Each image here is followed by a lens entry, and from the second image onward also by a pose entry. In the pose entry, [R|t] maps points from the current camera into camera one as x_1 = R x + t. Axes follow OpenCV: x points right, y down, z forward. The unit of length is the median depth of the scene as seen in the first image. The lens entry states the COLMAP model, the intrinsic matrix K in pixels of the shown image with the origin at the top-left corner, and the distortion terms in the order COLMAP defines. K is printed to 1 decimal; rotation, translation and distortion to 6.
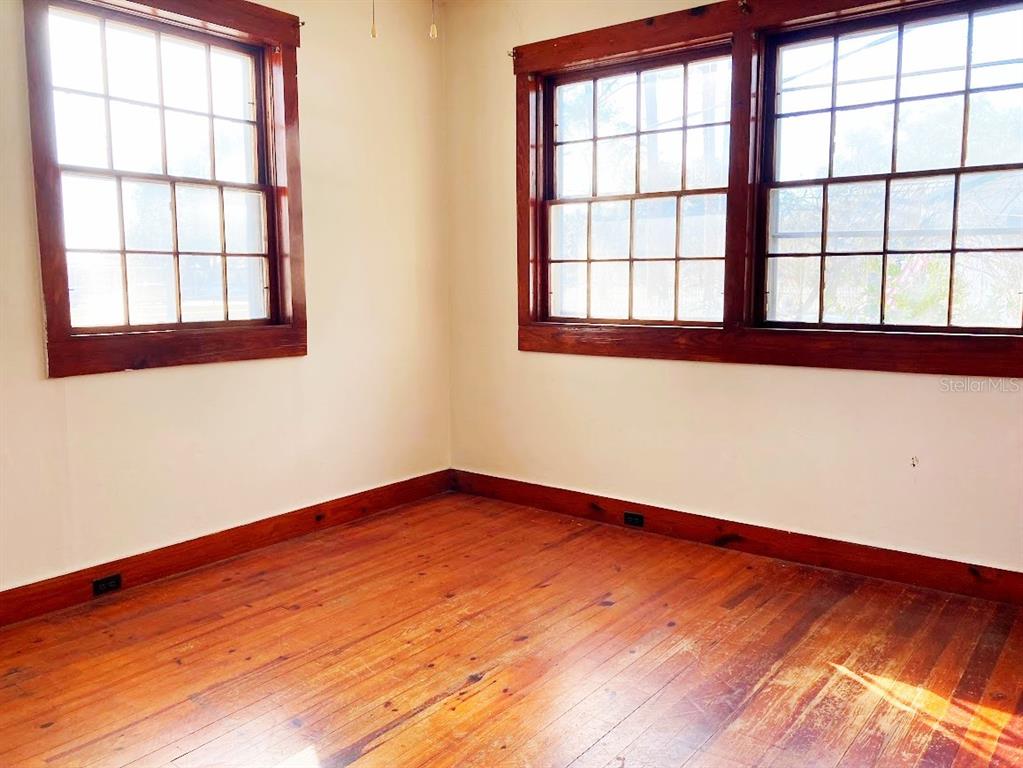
lens RADIAL K [[843.0, 0, 518.7], [0, 843.0, 384.1], [0, 0, 1]] dist [0.010532, 0.009606]
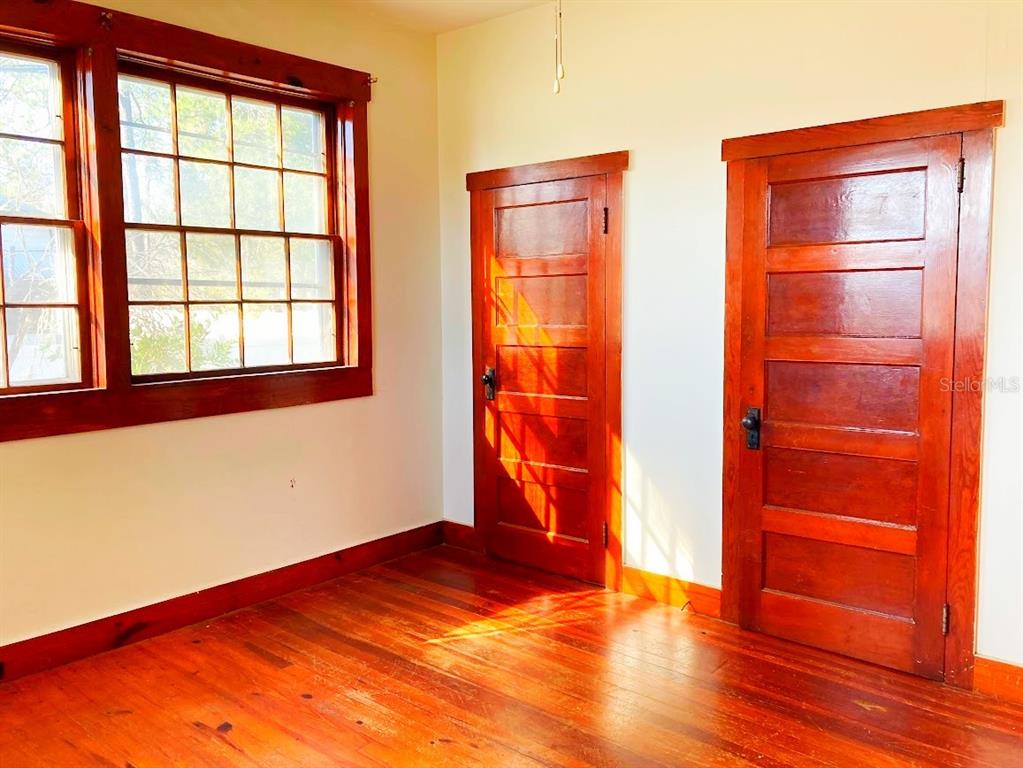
lens RADIAL K [[843.0, 0, 519.6], [0, 843.0, 383.1], [0, 0, 1]] dist [0.010532, 0.009606]
pose [[0.064262, -0.092693, 0.993619, -0.677022], [0.138795, 0.986830, 0.083084, -0.100308], [-0.988234, 0.132570, 0.076281, 0.623982]]
